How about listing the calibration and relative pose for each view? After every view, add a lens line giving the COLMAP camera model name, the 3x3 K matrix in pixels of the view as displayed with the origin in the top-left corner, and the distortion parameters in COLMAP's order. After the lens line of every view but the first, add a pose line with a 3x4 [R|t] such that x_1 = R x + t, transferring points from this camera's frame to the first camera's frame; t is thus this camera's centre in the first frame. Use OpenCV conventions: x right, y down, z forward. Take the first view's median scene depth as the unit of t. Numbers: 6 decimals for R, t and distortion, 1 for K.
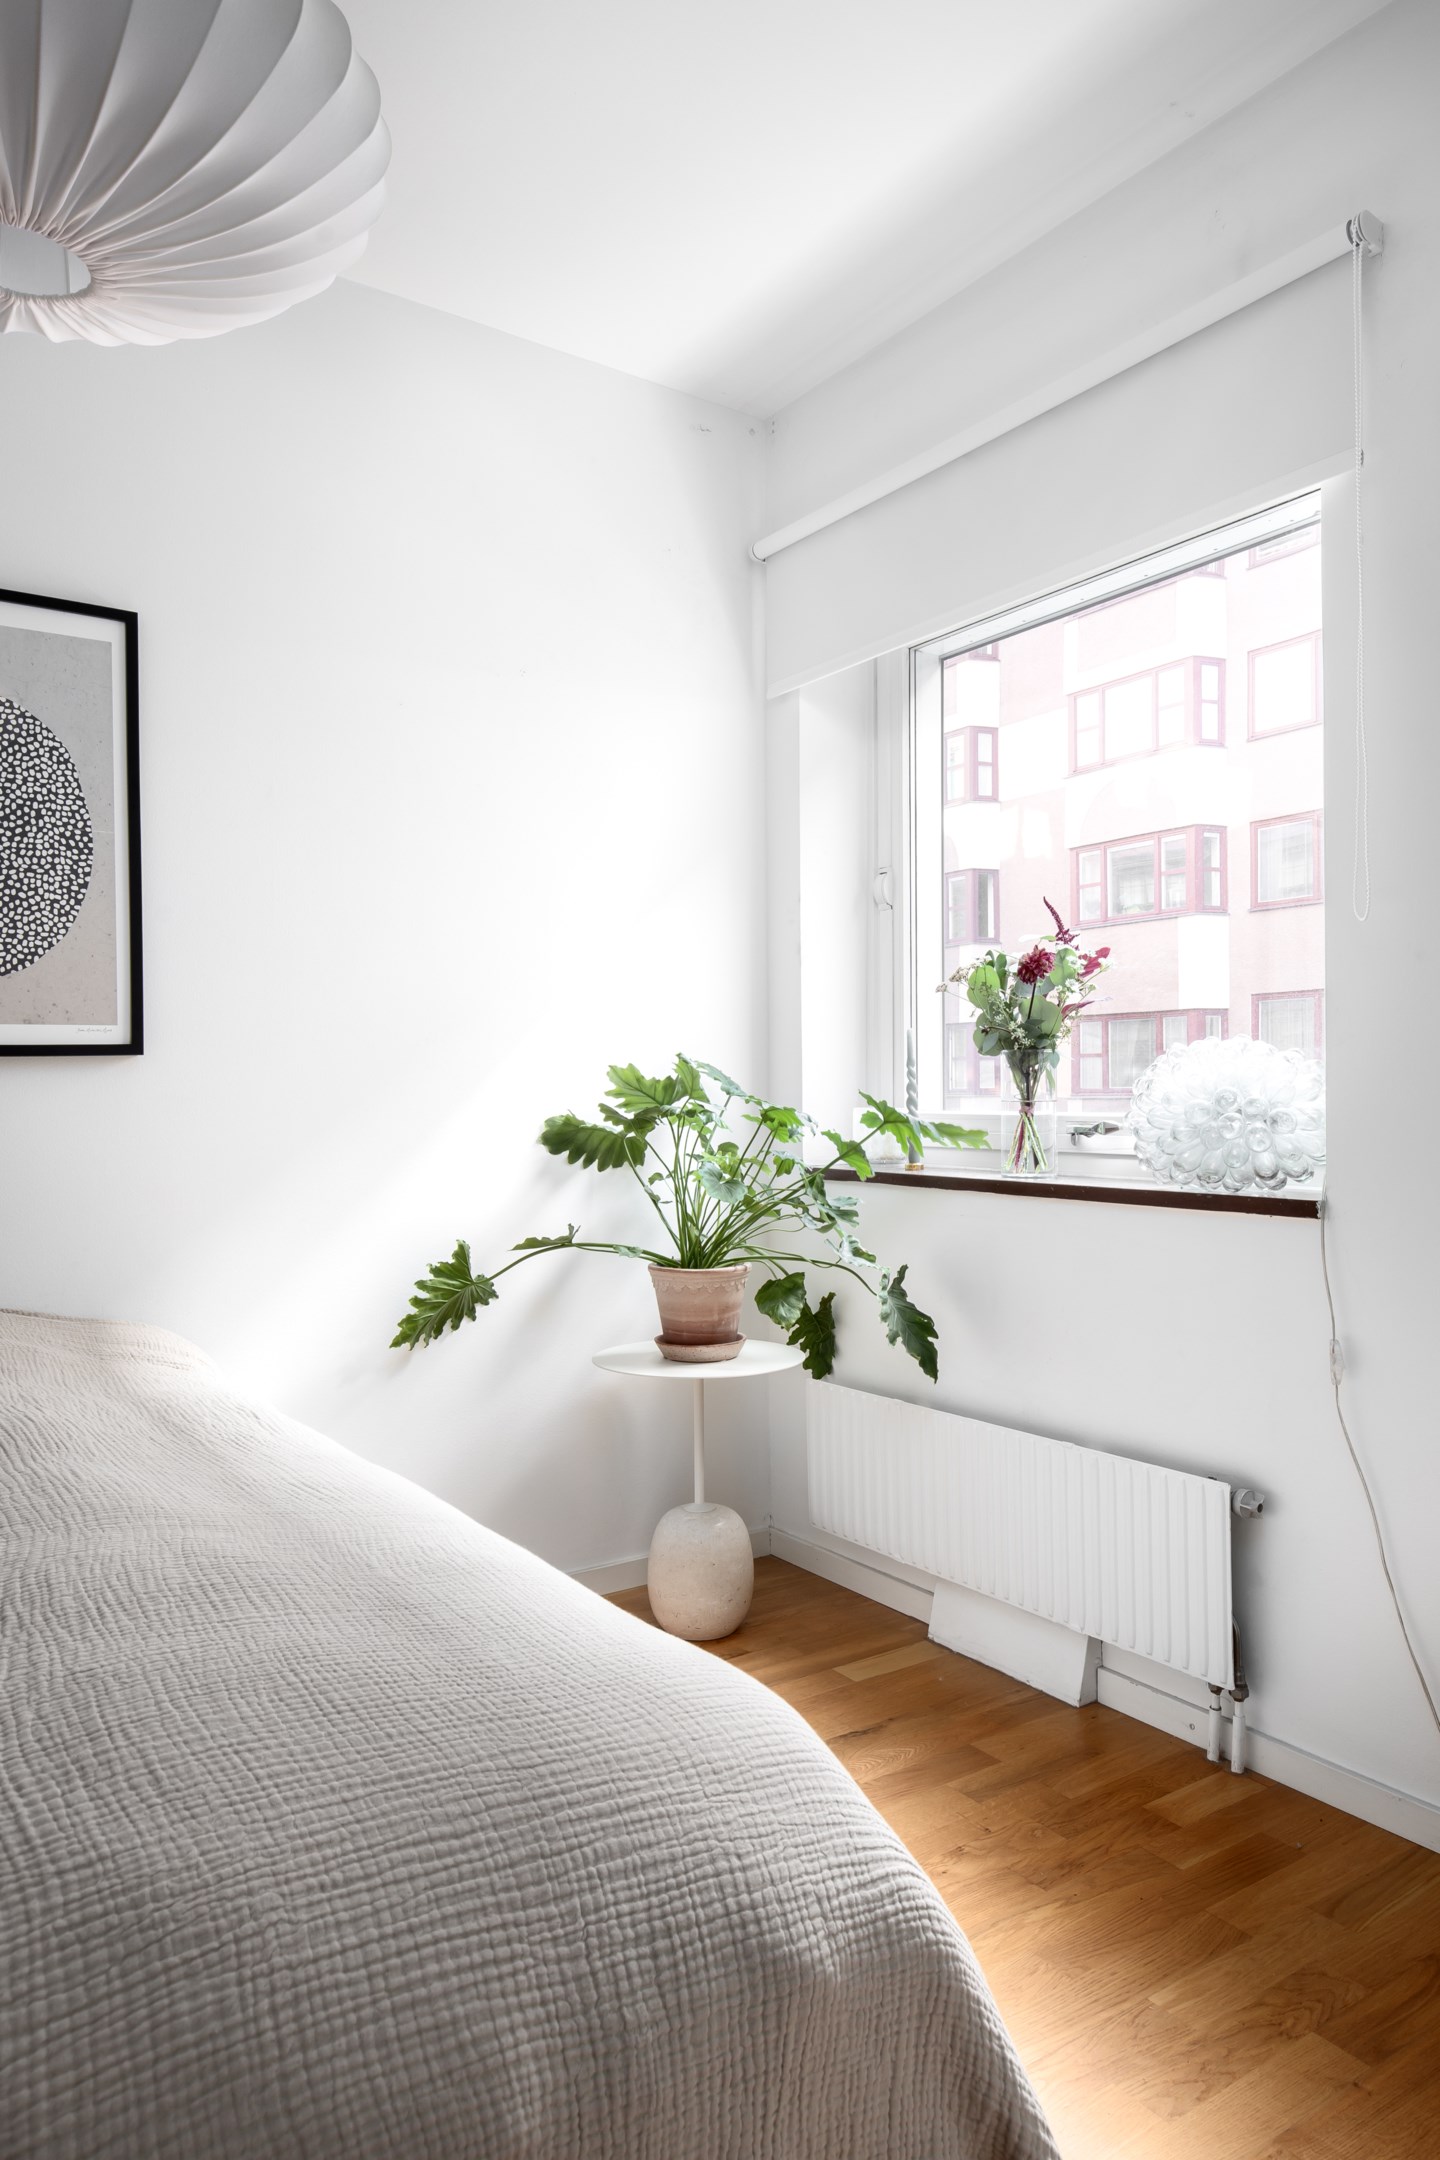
lens RADIAL K [[1435.0, 0, 738.8], [0, 1435.0, 1082.5], [0, 0, 1]] dist [0.003656, -0.000215]
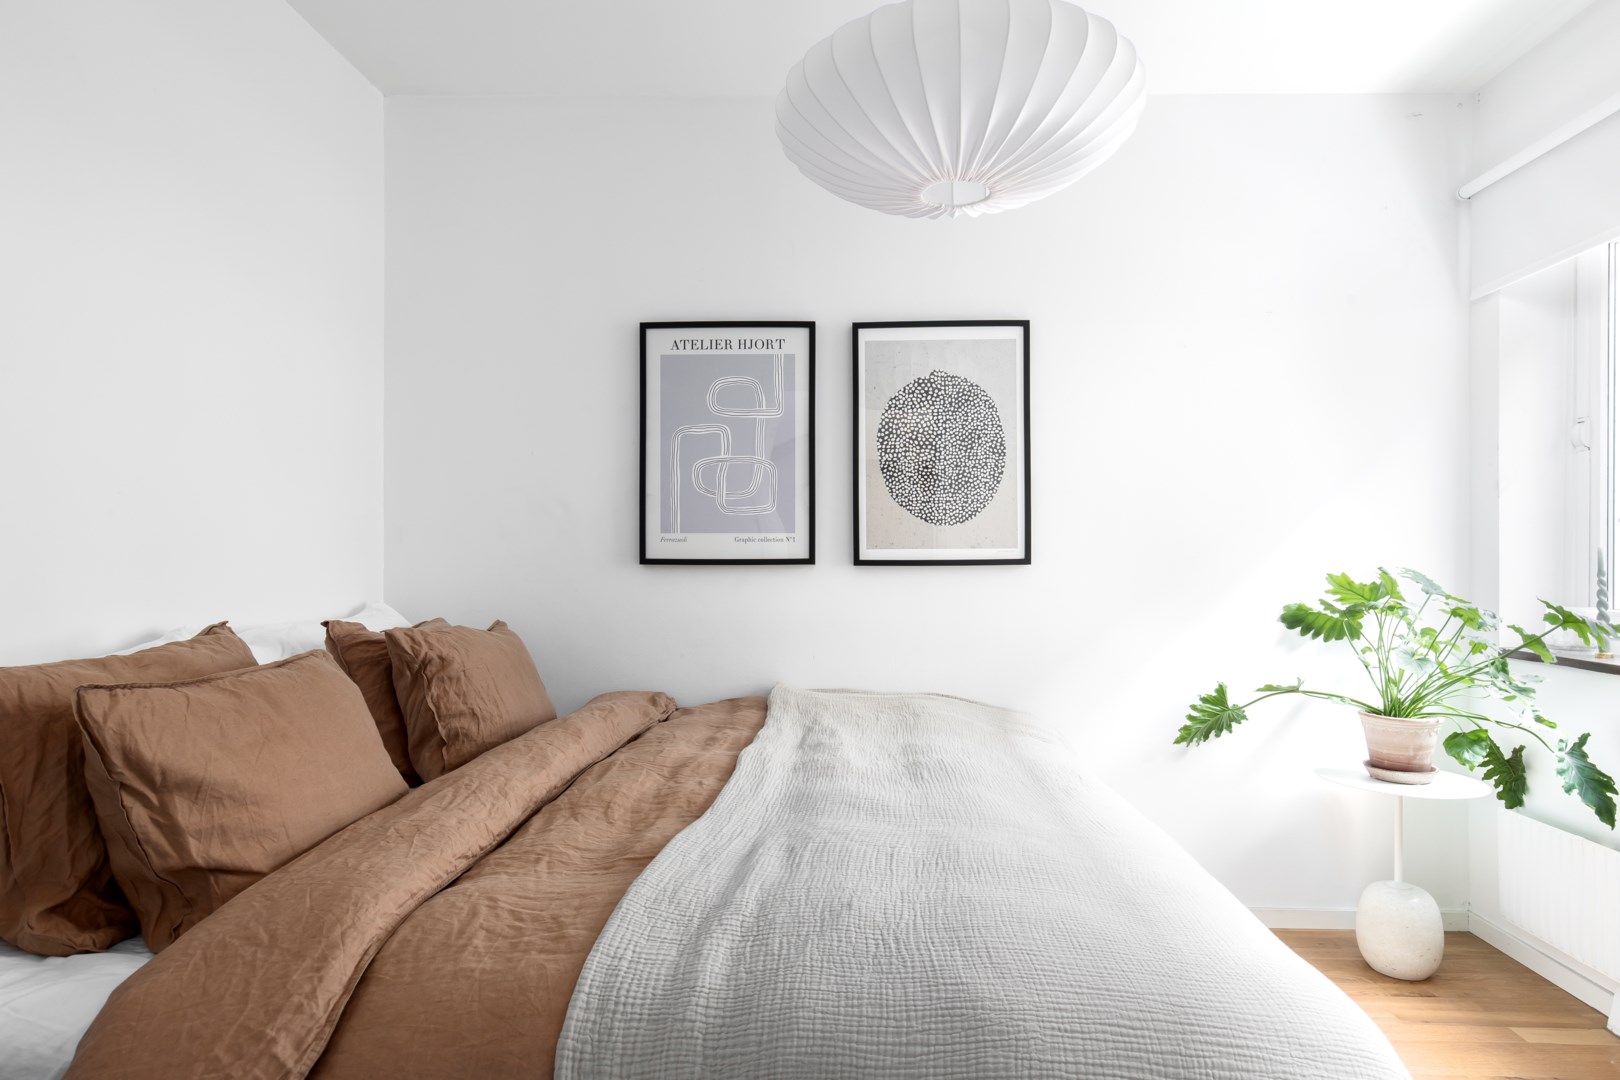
lens RADIAL K [[930.0, 0, 827.8], [0, 930.0, 544.8], [0, 0, 1]] dist [0.008077, -0.000398]
pose [[0.800357, 0.005371, -0.599500, 0.075521], [-0.004770, 0.999985, 0.002591, -0.042227], [0.599505, 0.000786, 0.800371, -0.083226]]
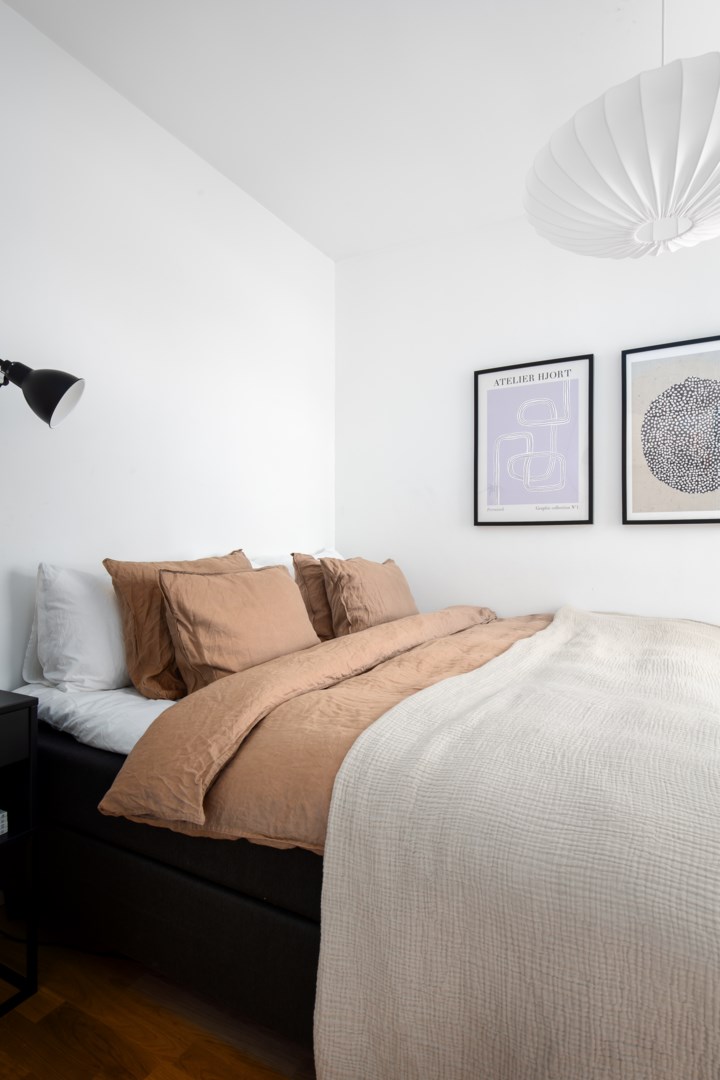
lens RADIAL K [[592.3, 0, 360.0], [0, 592.3, 540.0], [0, 0, 1]] dist [0.001759, 0.000567]
pose [[0.427540, 0.009601, -0.903945, 0.141109], [-0.000248, 0.999945, 0.010503, 0.000089], [0.903996, -0.004267, 0.427519, 0.003044]]
